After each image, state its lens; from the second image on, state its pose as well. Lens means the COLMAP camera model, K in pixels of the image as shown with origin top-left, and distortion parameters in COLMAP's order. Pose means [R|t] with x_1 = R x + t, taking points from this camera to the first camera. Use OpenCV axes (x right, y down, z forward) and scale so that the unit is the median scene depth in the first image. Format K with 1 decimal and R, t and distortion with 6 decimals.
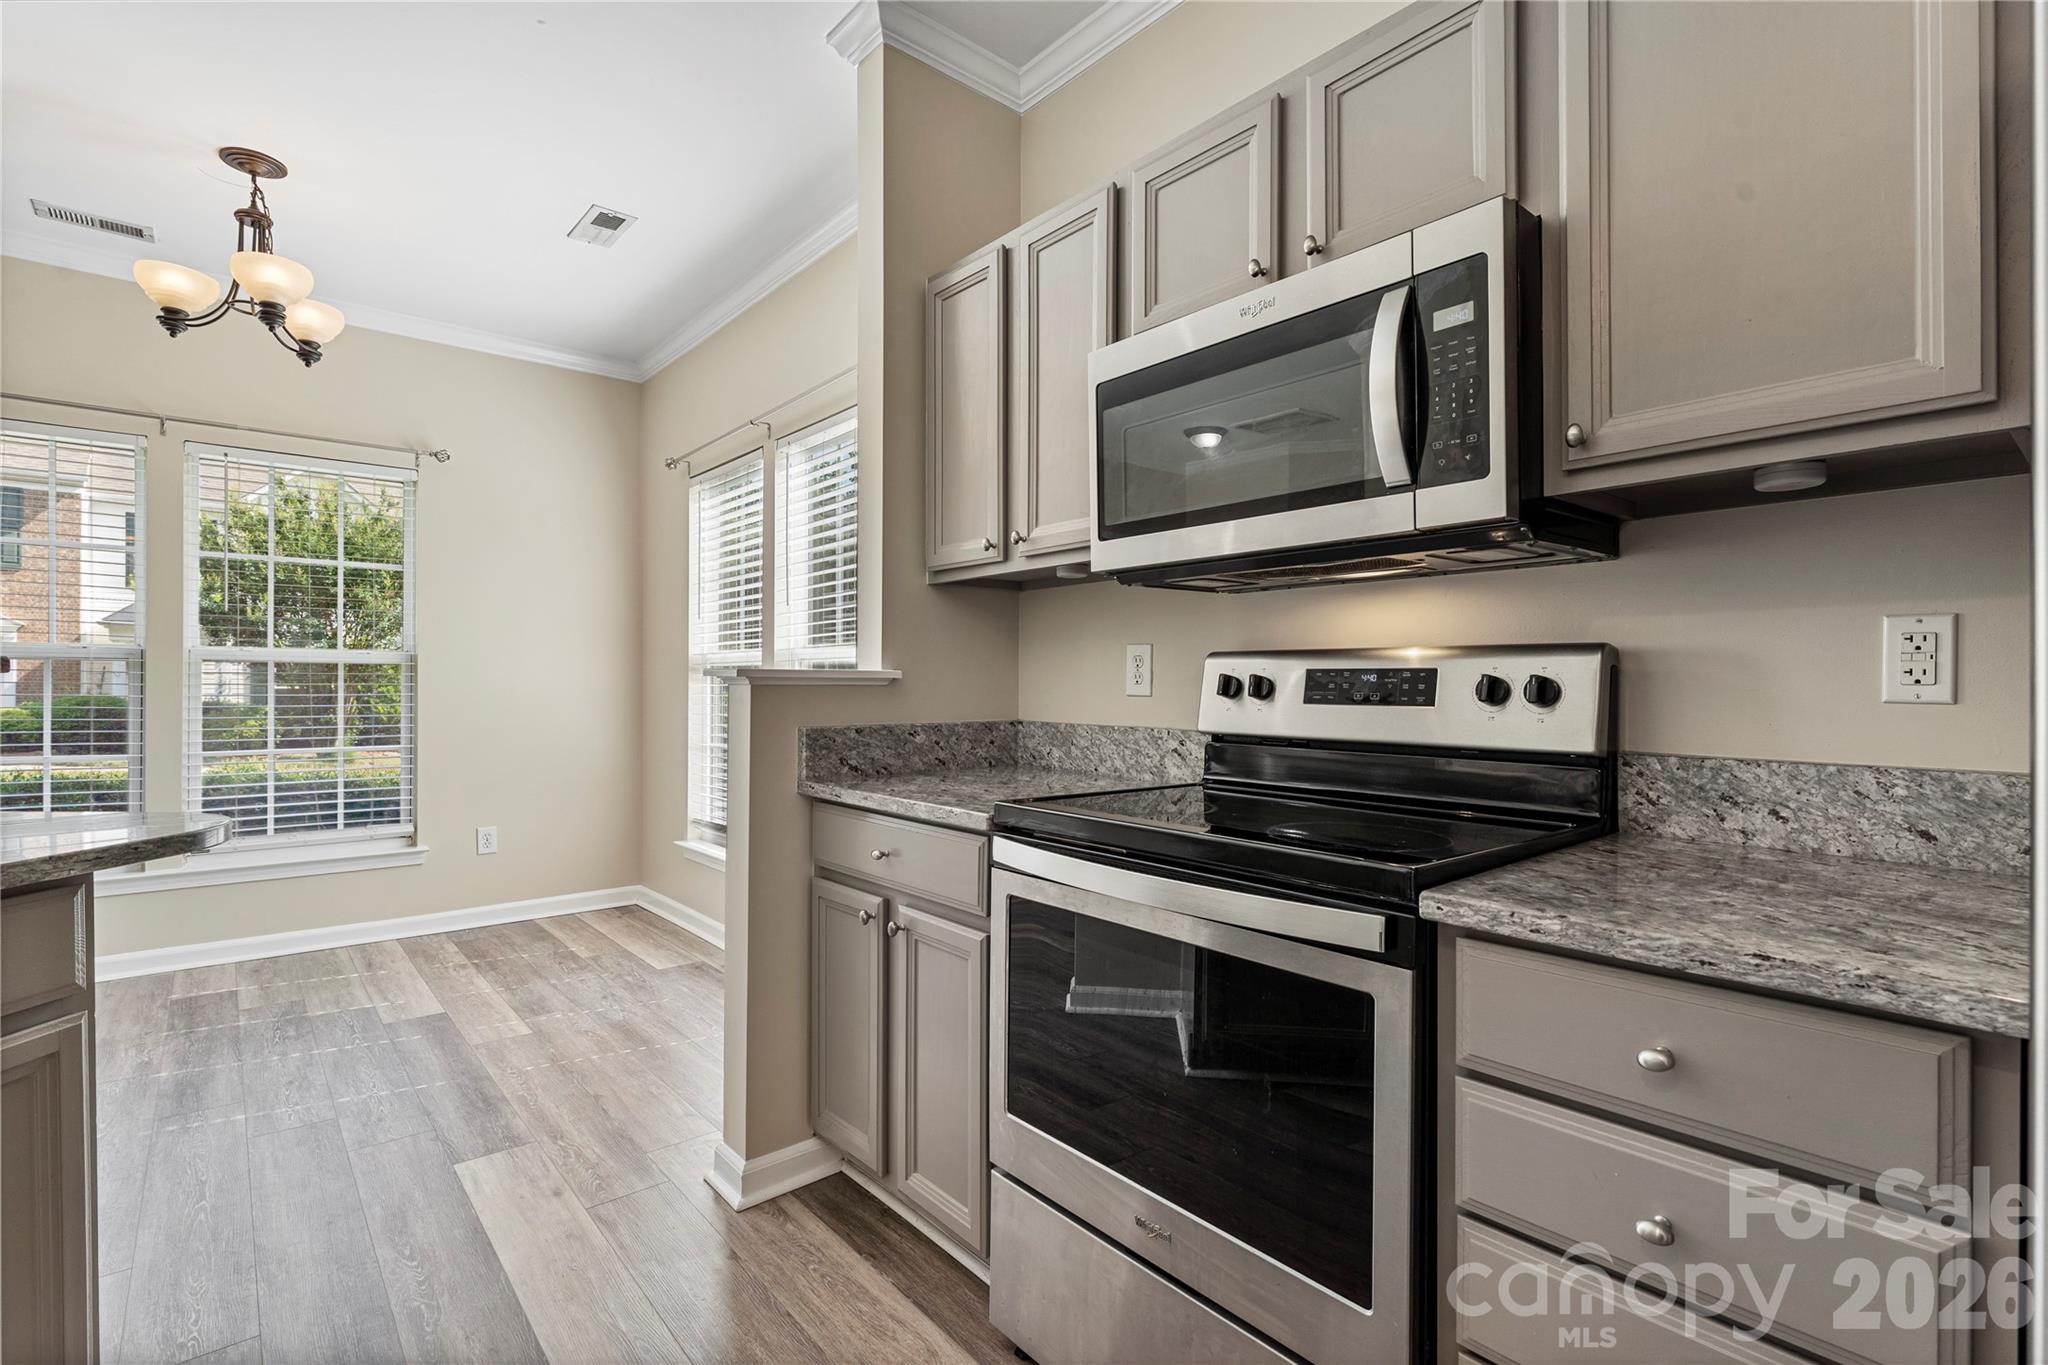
lens RADIAL K [[940.2, 0, 1023.0], [0, 940.2, 687.7], [0, 0, 1]] dist [-0.001025, -0.000128]
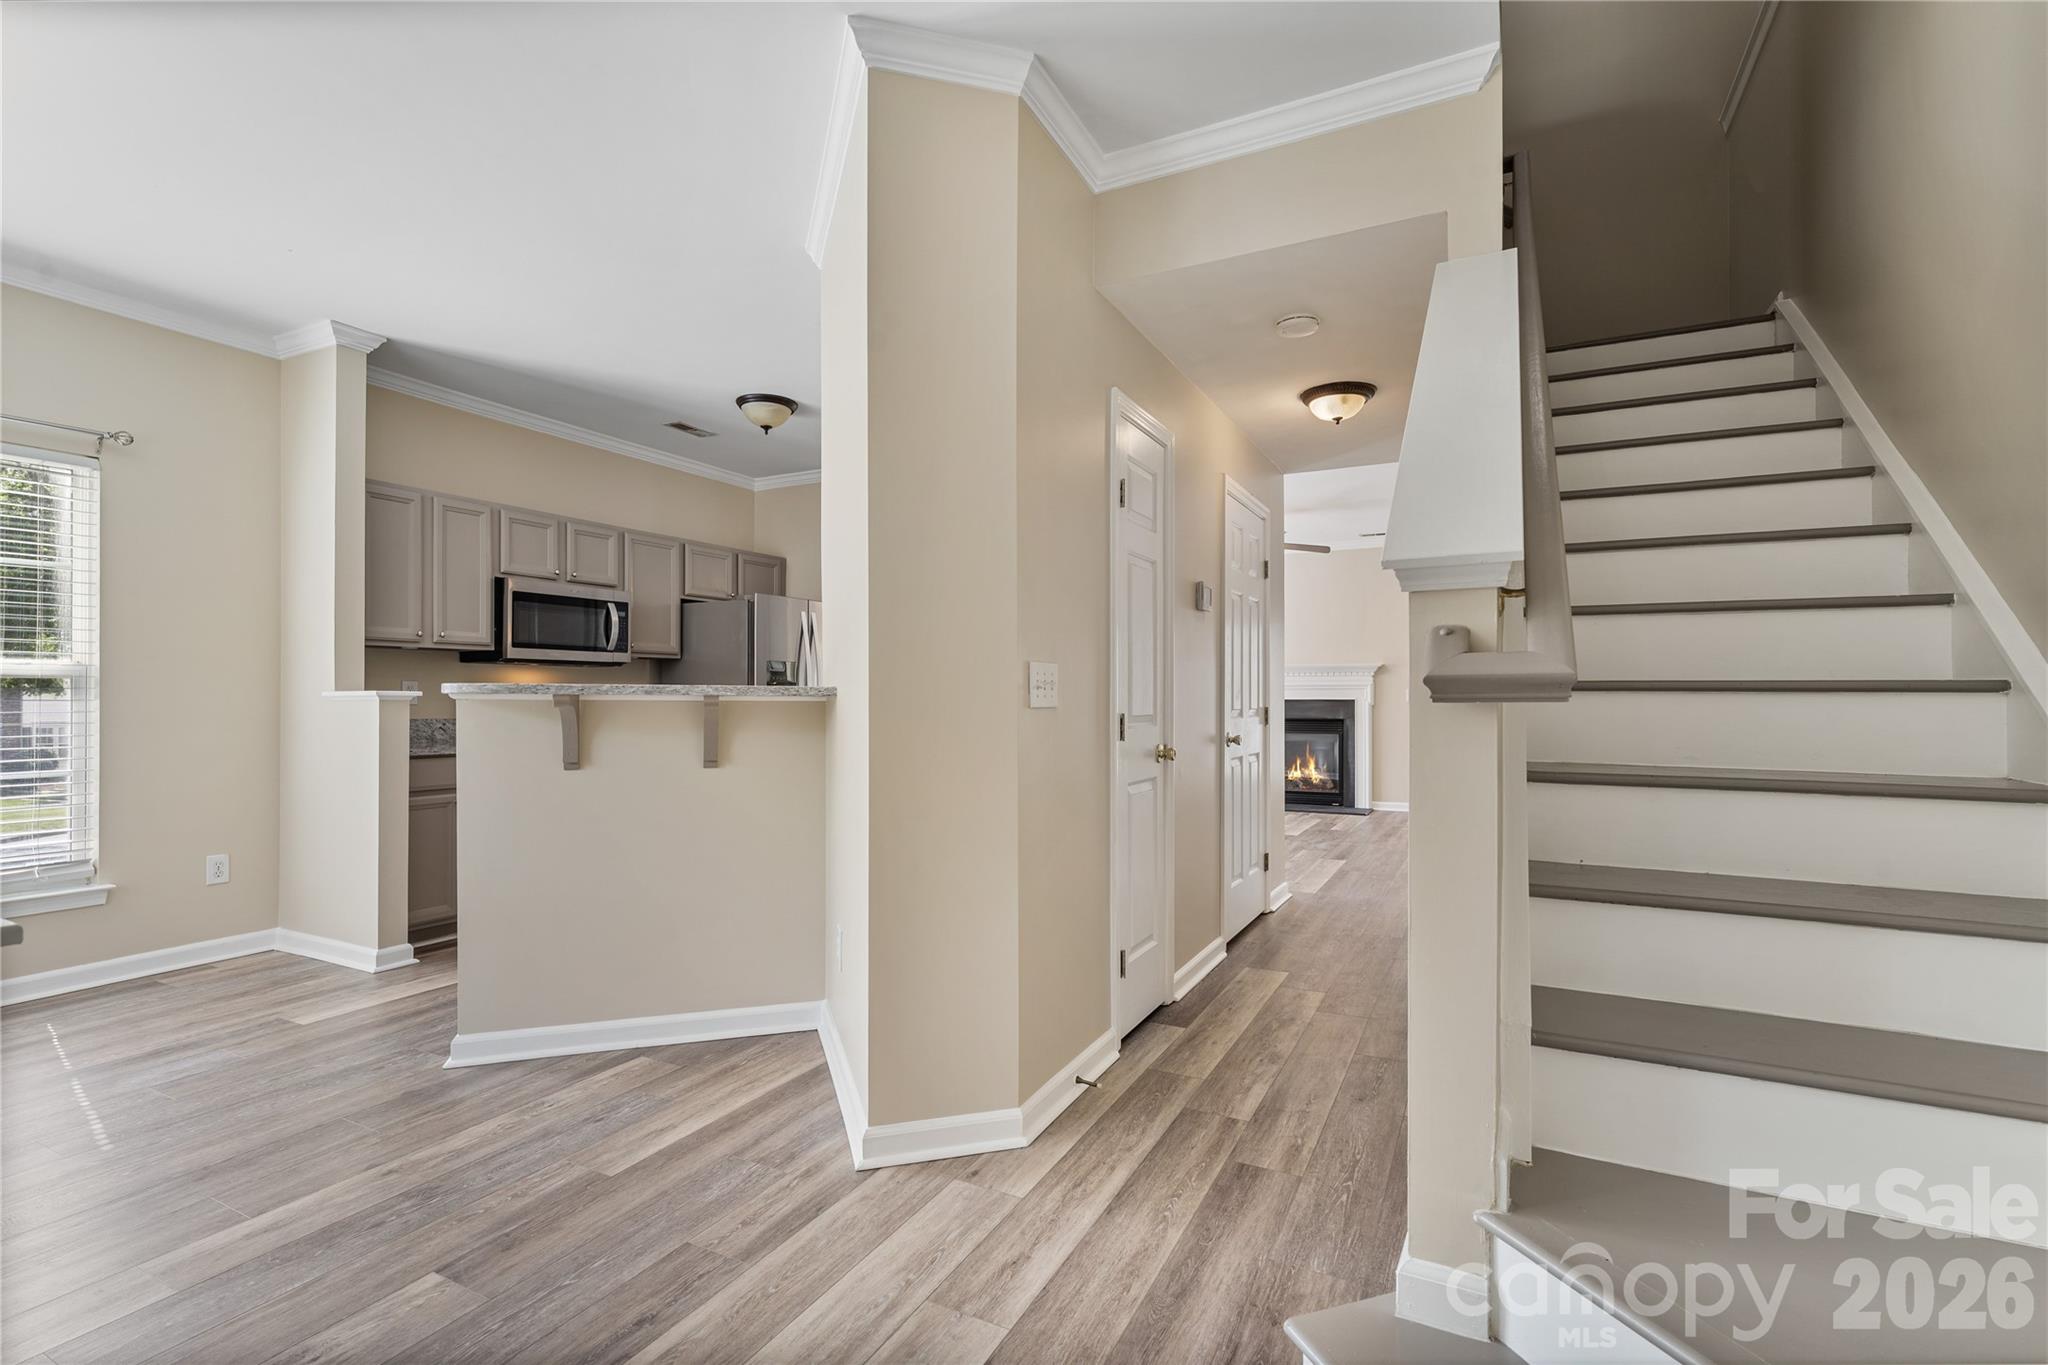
lens RADIAL K [[927.0, 0, 1030.8], [0, 927.0, 688.7], [0, 0, 1]] dist [-0.002302, -0.000672]
pose [[-0.372922, 0.004200, 0.927853, -2.154532], [-0.001526, 0.999986, -0.005140, -0.016547], [-0.927862, -0.003333, -0.372910, 0.430434]]
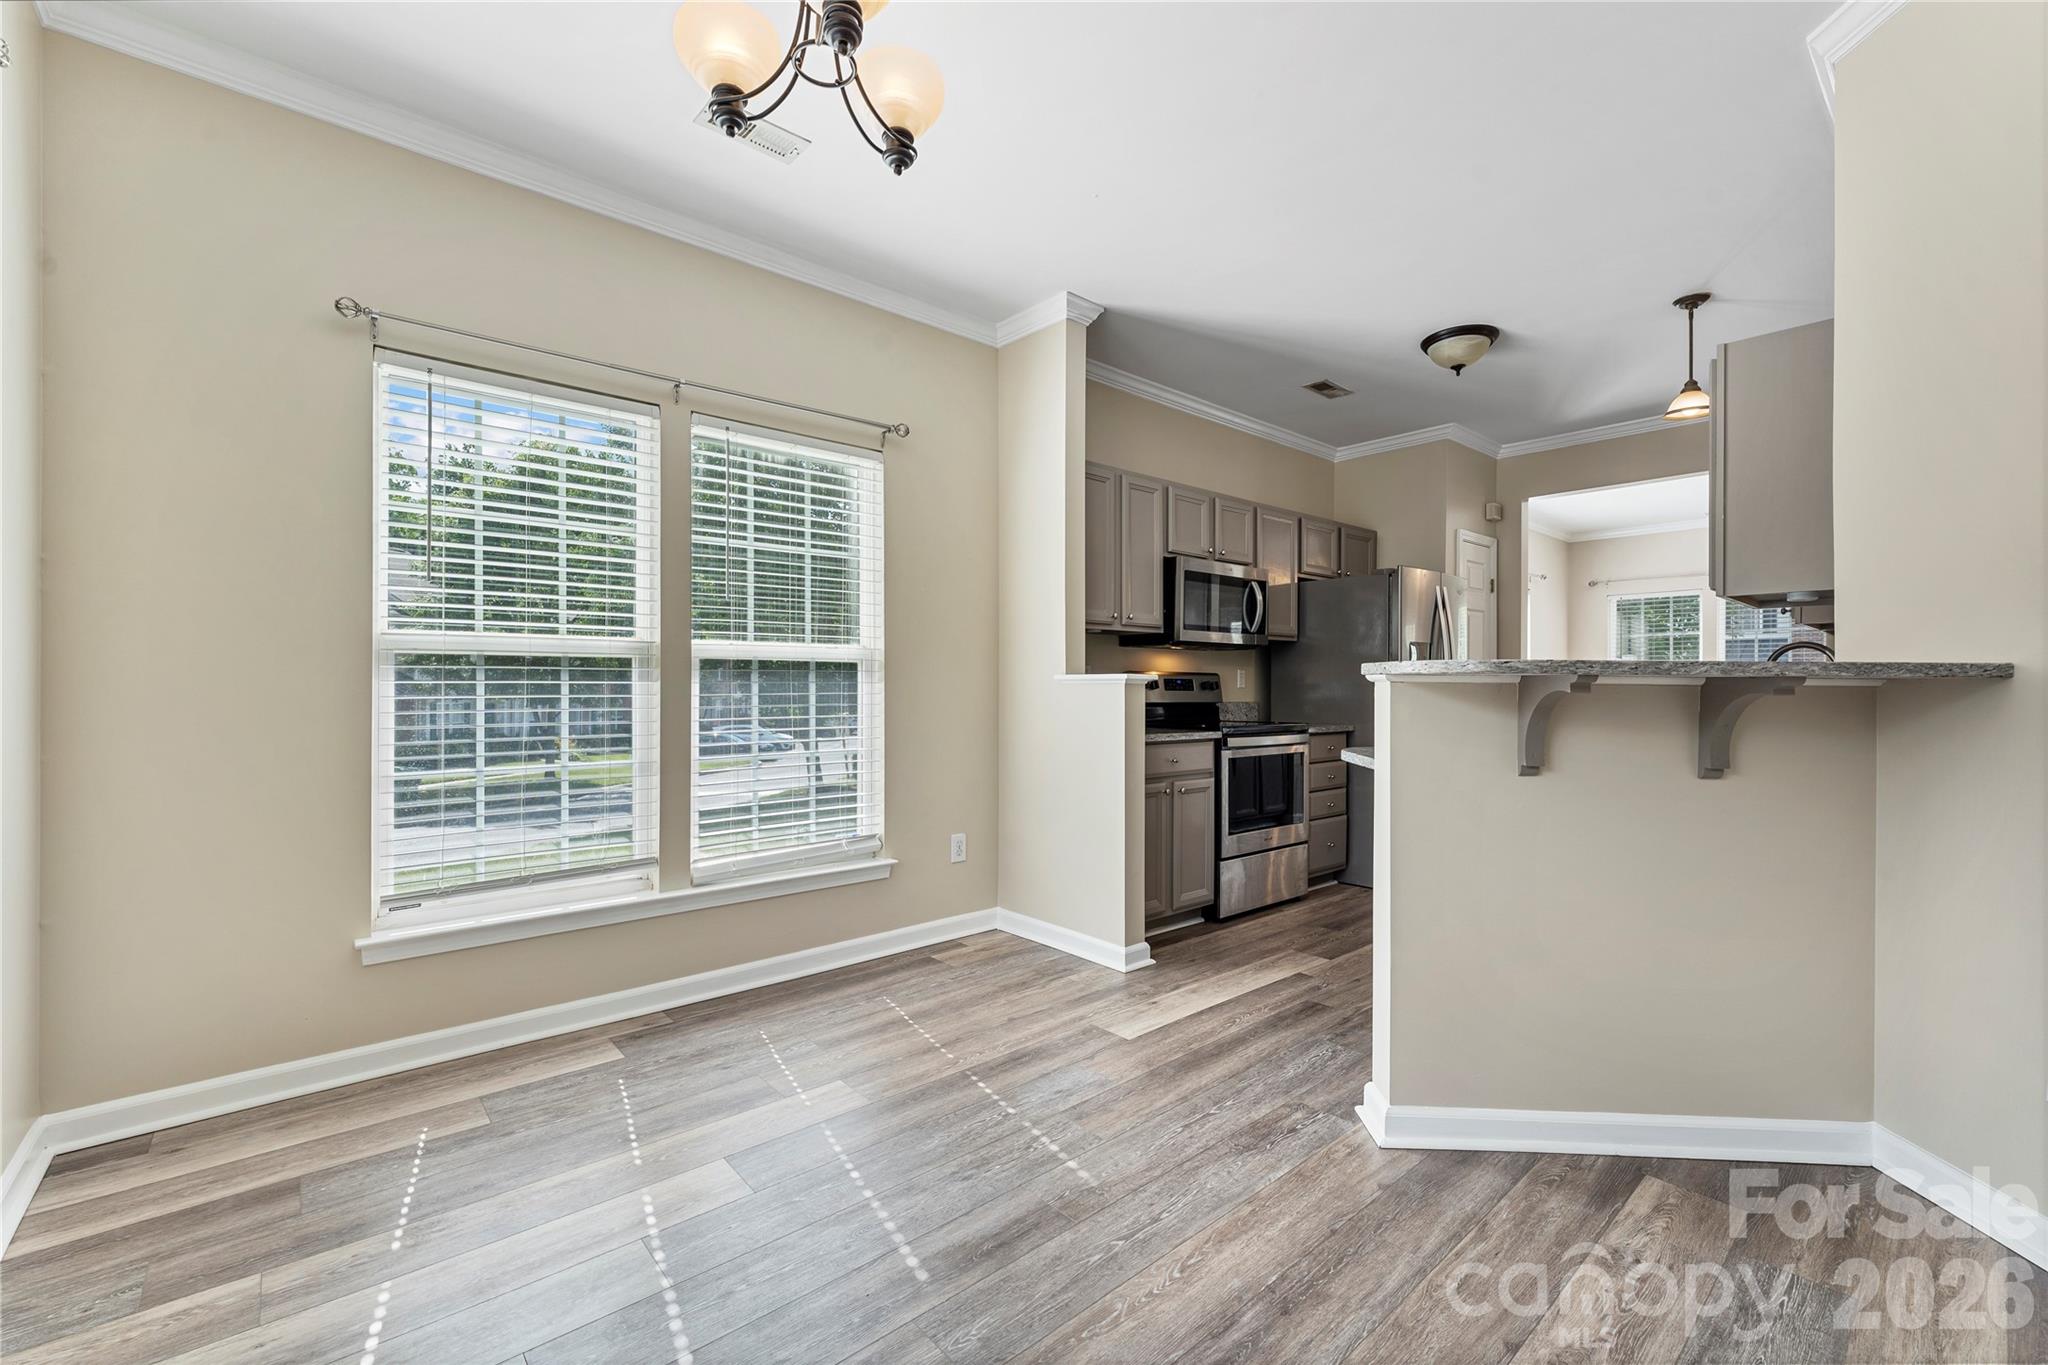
lens RADIAL K [[846.8, 0, 1027.9], [0, 846.8, 684.6], [0, 0, 1]] dist [0.001515, -0.000248]
pose [[-0.004657, -0.003946, 0.999981, -1.638082], [-0.002282, 0.999990, 0.003936, -0.006944], [-0.999987, -0.002264, -0.004666, 1.035805]]
